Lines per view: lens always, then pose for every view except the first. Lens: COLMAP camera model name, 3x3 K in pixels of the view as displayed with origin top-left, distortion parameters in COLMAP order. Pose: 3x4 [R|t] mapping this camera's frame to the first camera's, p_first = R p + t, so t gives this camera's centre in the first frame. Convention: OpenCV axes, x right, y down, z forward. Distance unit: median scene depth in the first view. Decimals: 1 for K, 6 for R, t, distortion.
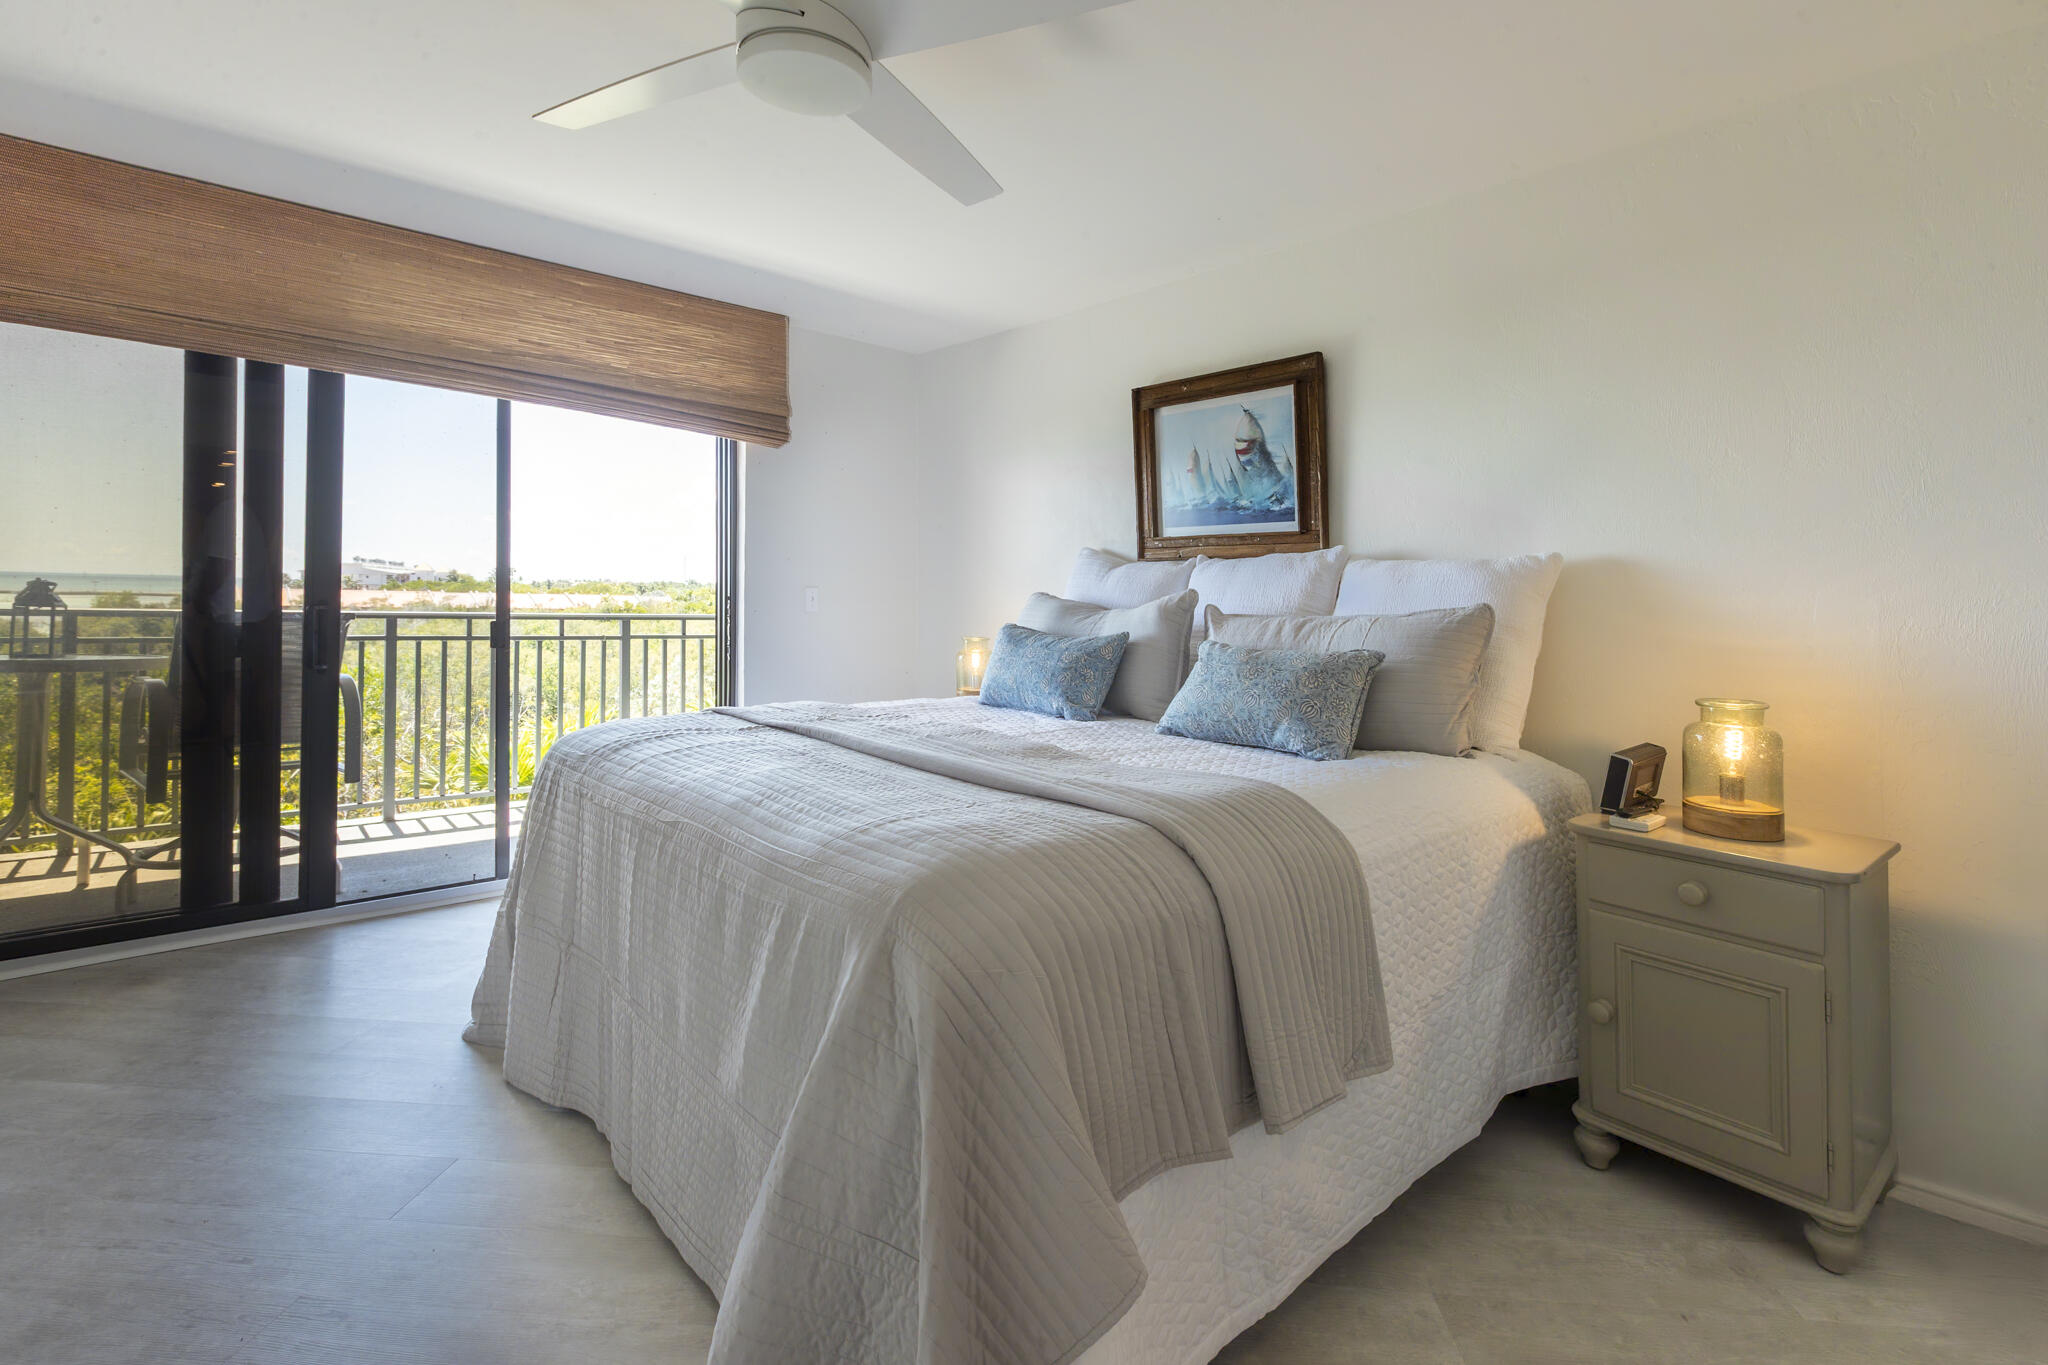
lens RADIAL K [[944.1, 0, 1024.4], [0, 944.1, 600.3], [0, 0, 1]] dist [0.000424, -0.000060]
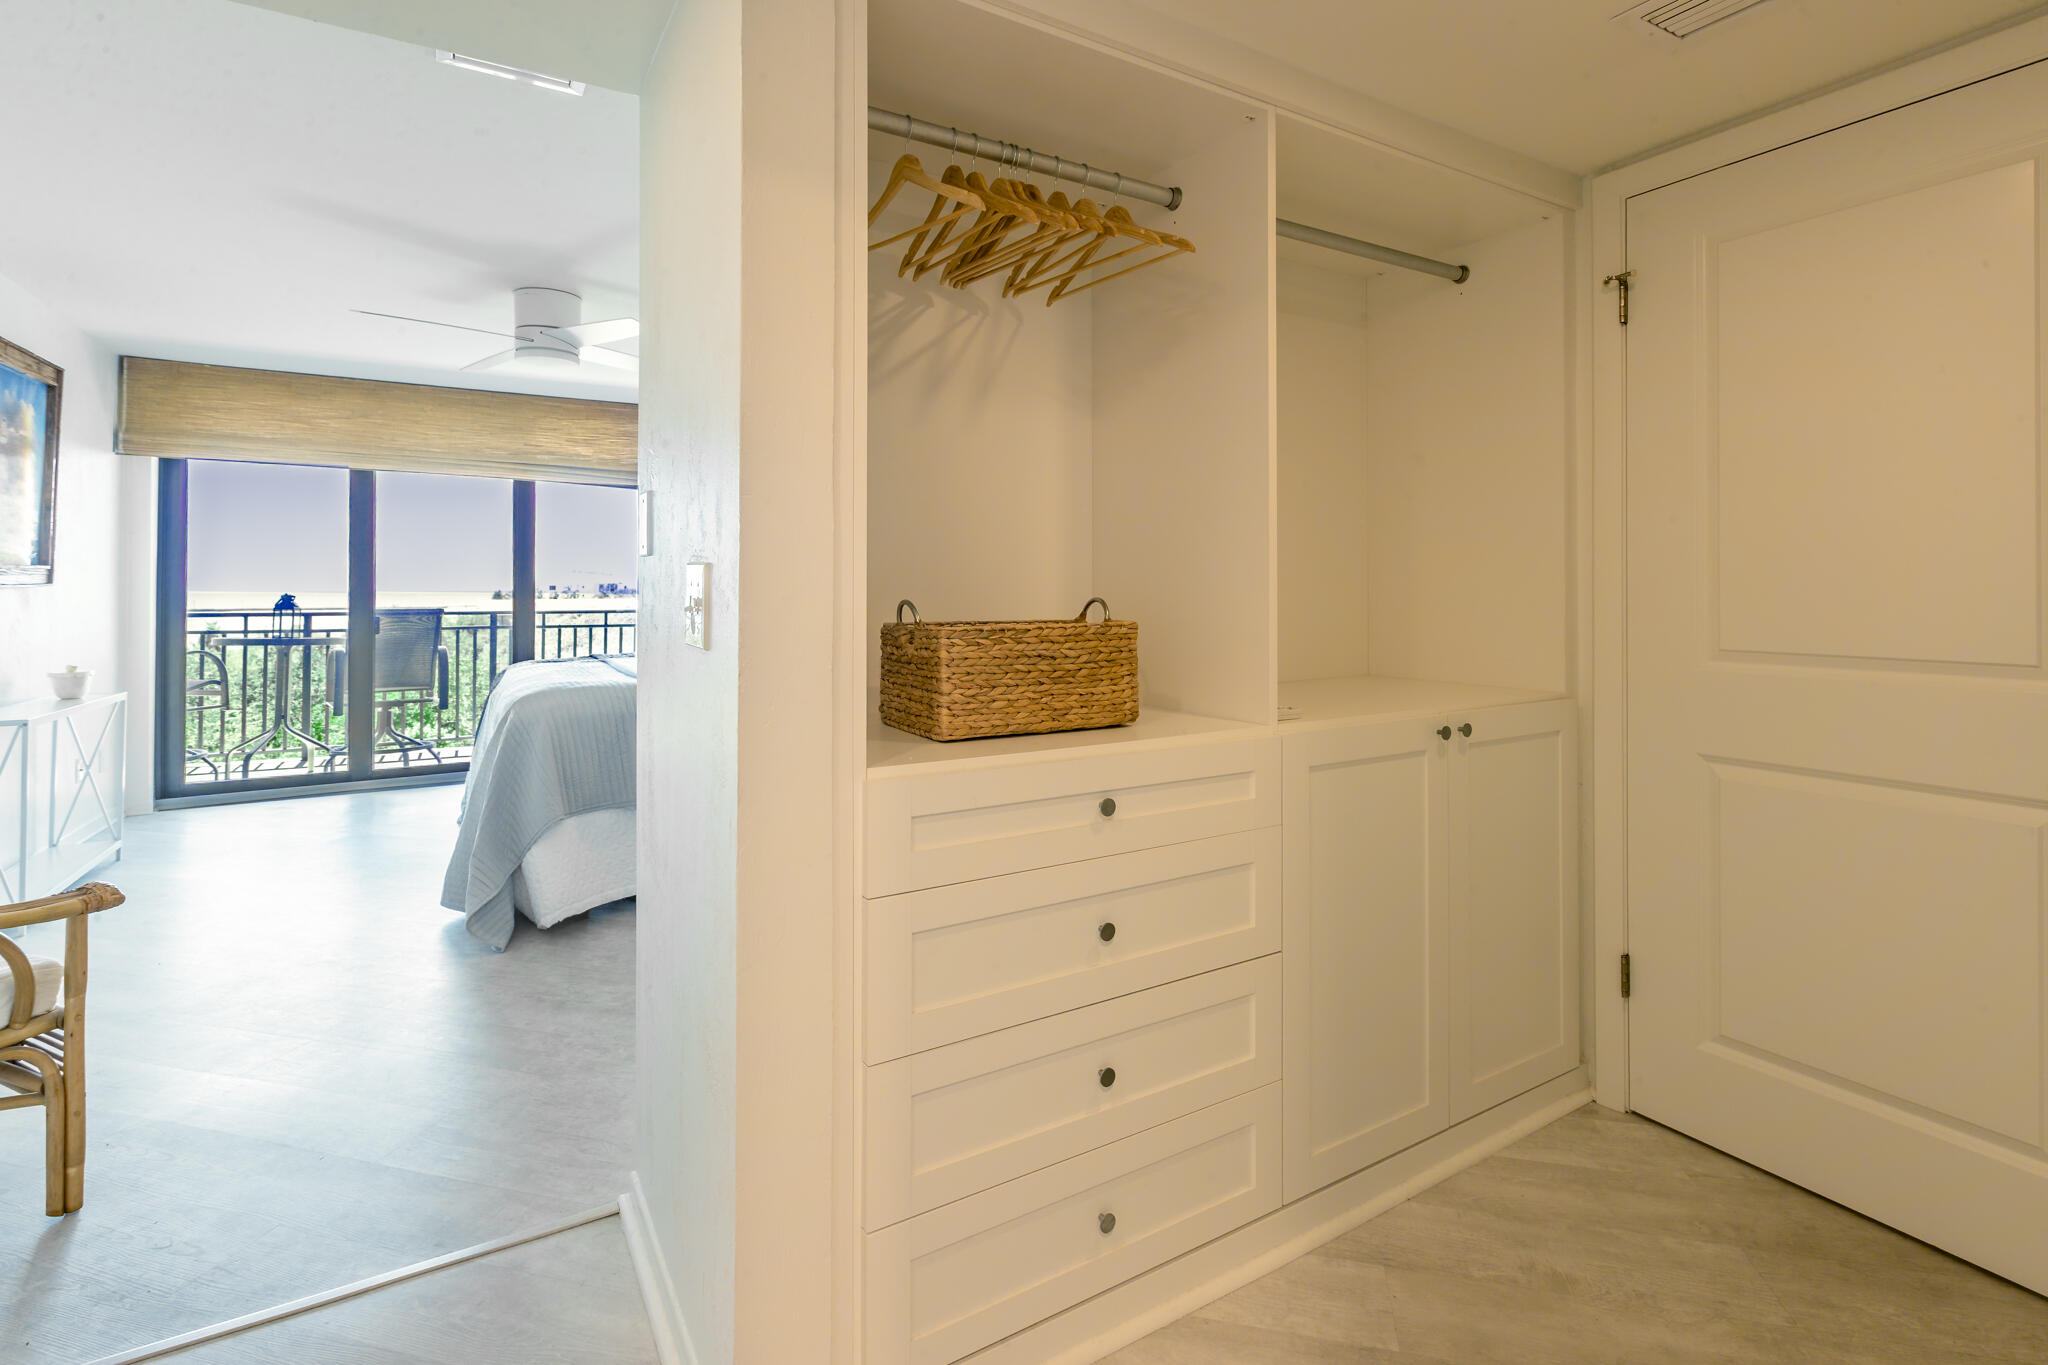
lens RADIAL K [[944.1, 0, 1022.0], [0, 944.1, 575.0], [0, 0, 1]] dist [0.000424, -0.000060]
pose [[0.983338, -0.030476, -0.179211, 0.622972], [0.027135, 0.999410, -0.021063, 0.015583], [0.179748, 0.015849, 0.983585, -0.484979]]
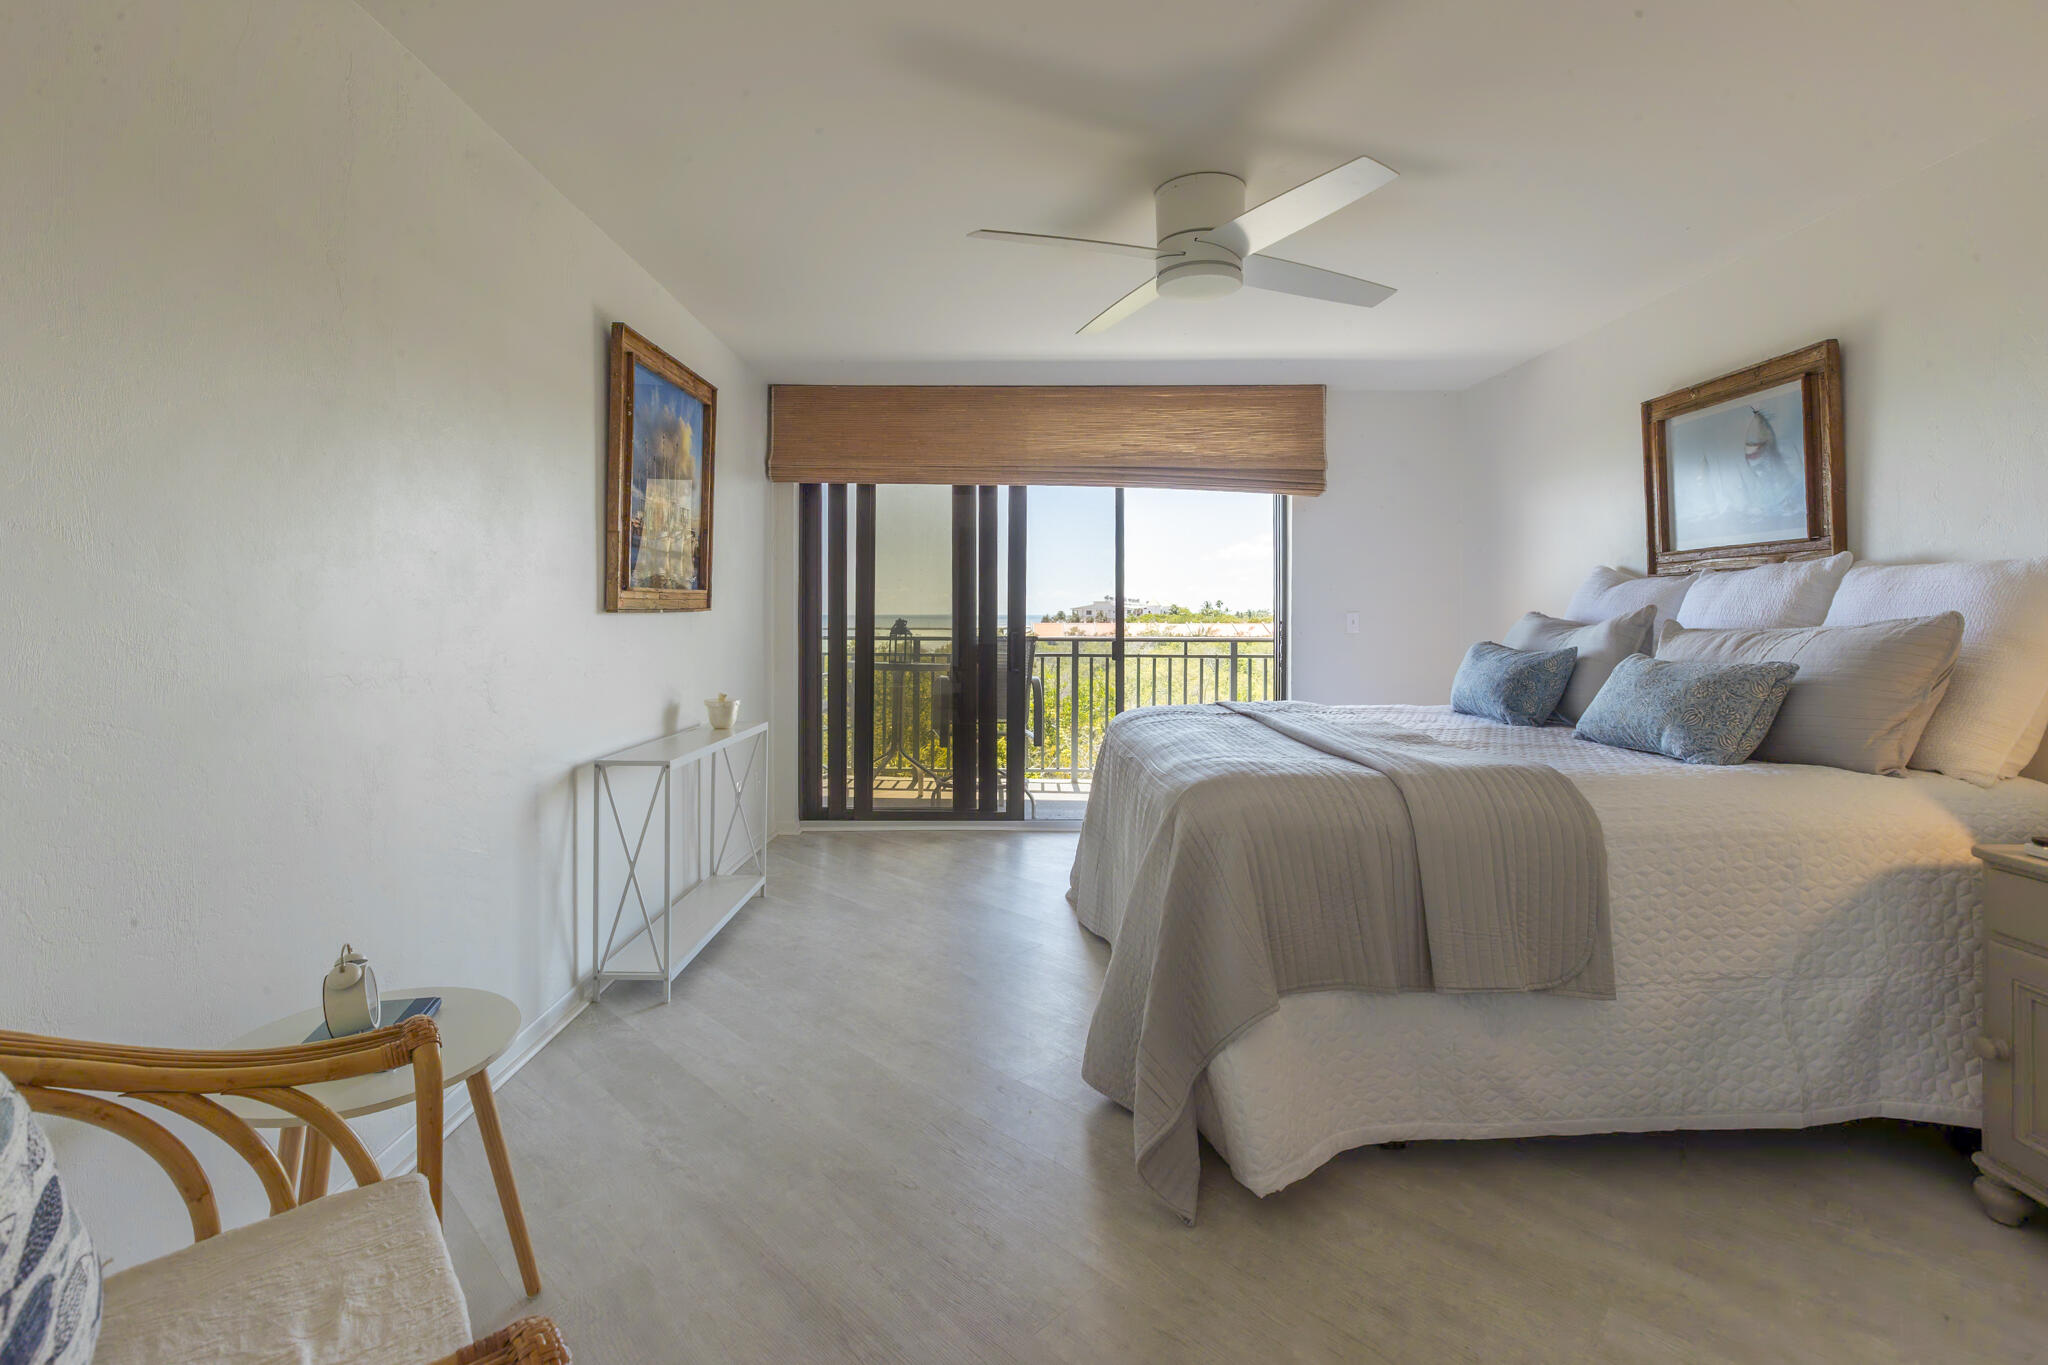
lens RADIAL K [[944.1, 0, 1006.7], [0, 944.1, 615.1], [0, 0, 1]] dist [0.000424, -0.000060]
pose [[0.744759, -0.025239, -0.666856, 0.293608], [0.017014, 0.999678, -0.018833, 0.005949], [0.667117, 0.002680, 0.744948, -0.190847]]
